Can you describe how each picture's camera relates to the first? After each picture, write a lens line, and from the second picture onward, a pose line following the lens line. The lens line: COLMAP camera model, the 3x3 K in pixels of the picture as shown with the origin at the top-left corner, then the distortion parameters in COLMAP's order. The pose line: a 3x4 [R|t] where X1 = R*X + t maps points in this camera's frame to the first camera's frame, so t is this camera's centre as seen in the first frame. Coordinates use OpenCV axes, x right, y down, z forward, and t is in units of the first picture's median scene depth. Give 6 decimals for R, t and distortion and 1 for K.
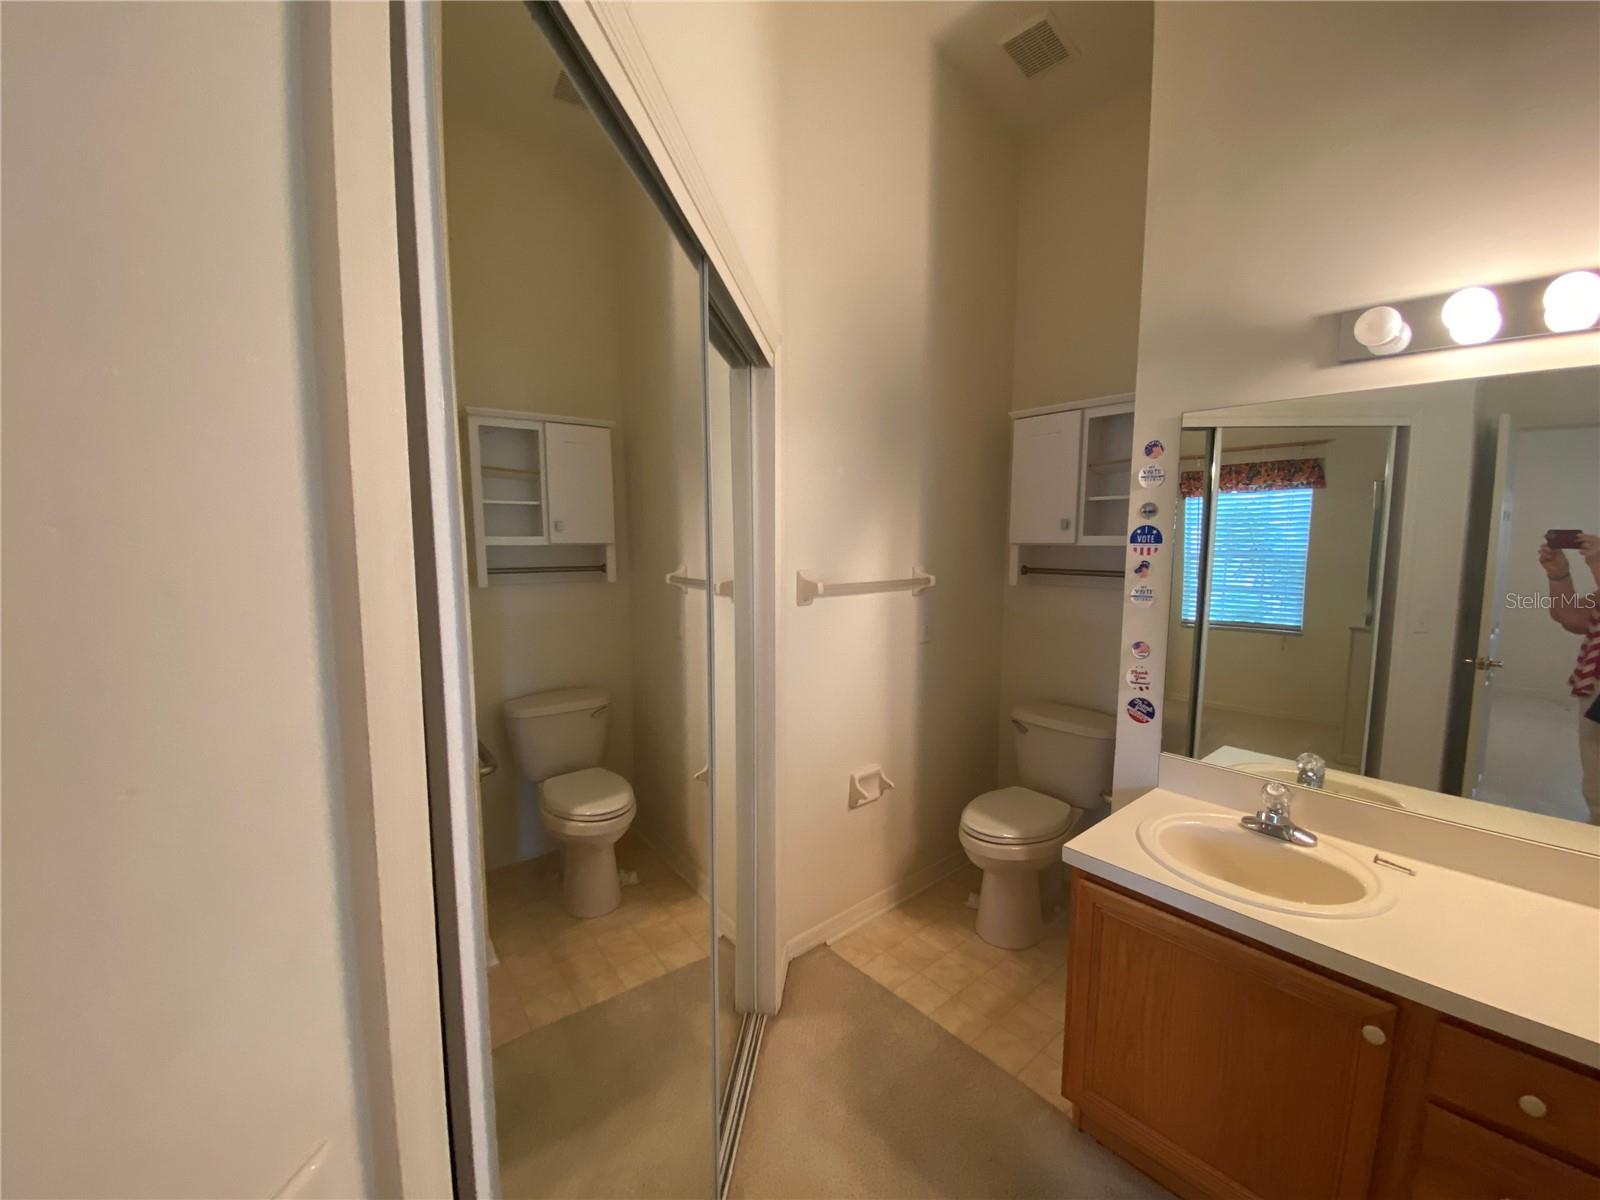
lens RADIAL K [[650.9, 0, 795.6], [0, 650.9, 607.6], [0, 0, 1]] dist [0.046799, -0.031944]
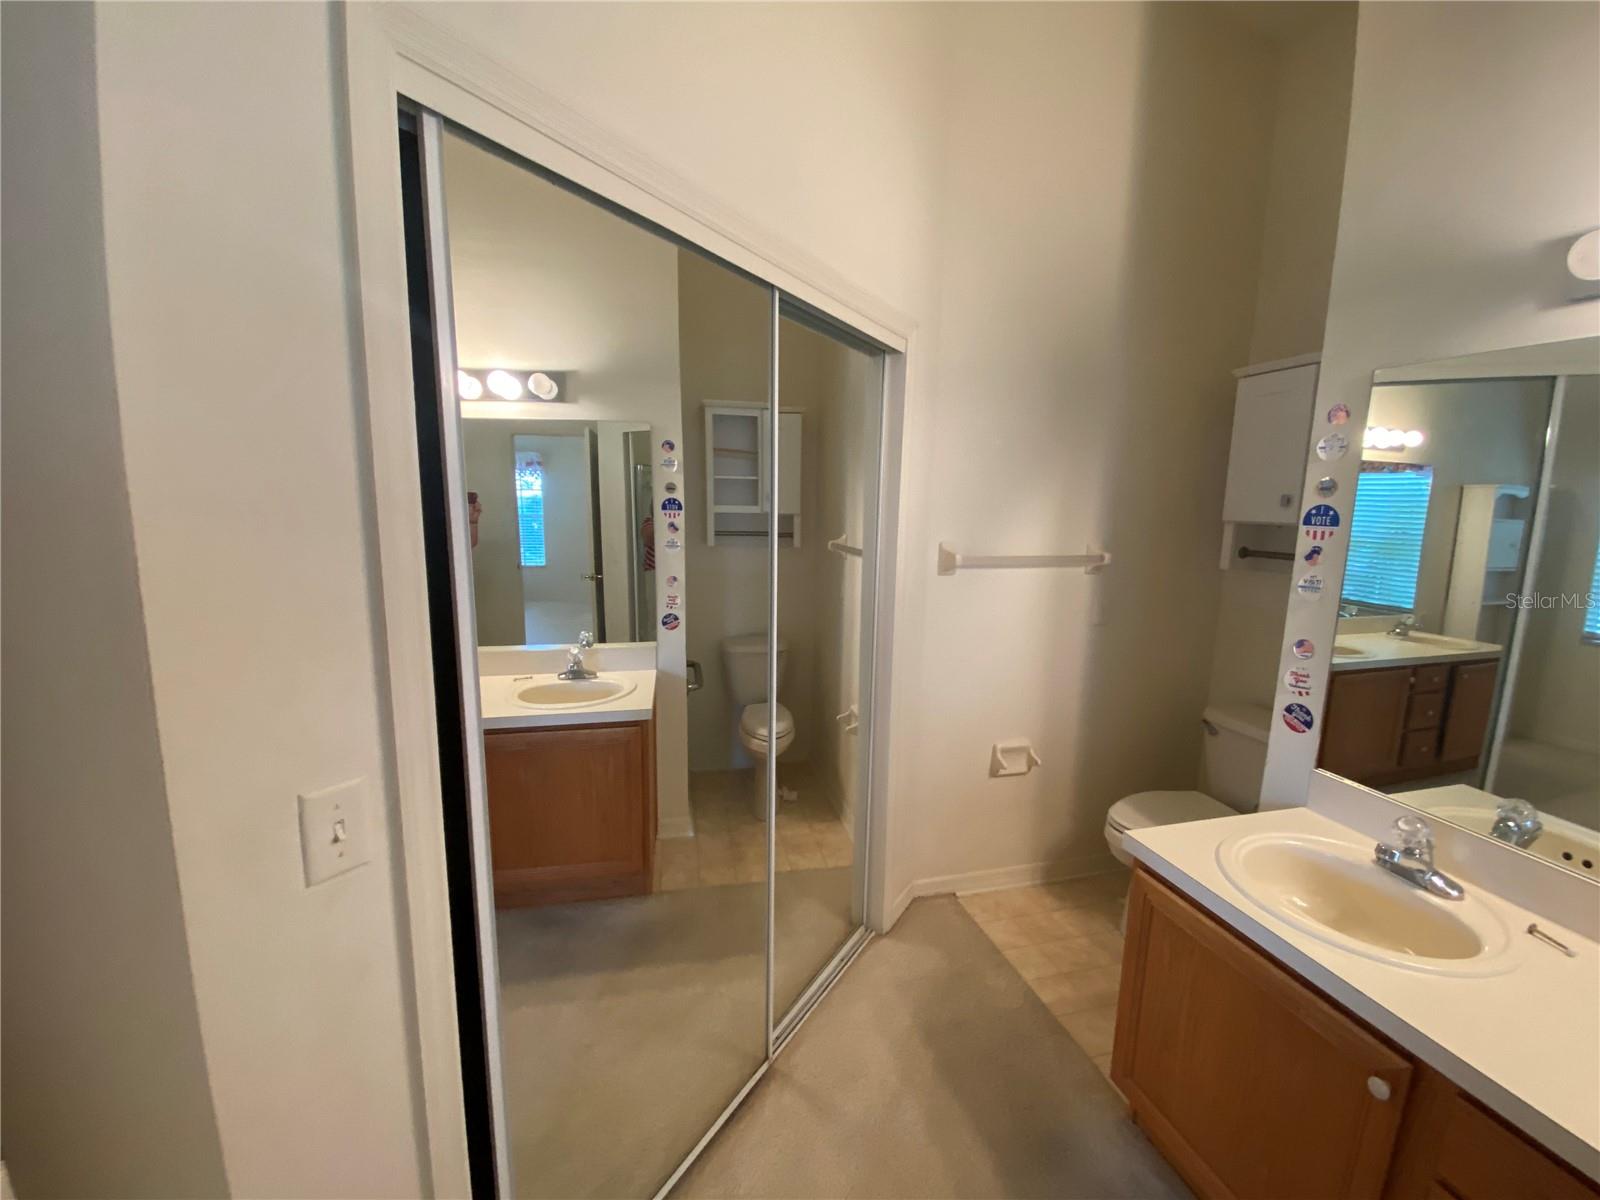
lens RADIAL K [[657.0, 0, 796.6], [0, 657.0, 607.5], [0, 0, 1]] dist [0.021621, -0.019103]
pose [[0.895988, 0.082534, -0.436342, 0.279104], [-0.061827, 0.996192, 0.061473, -0.002364], [0.439754, -0.028101, 0.897679, -0.067267]]
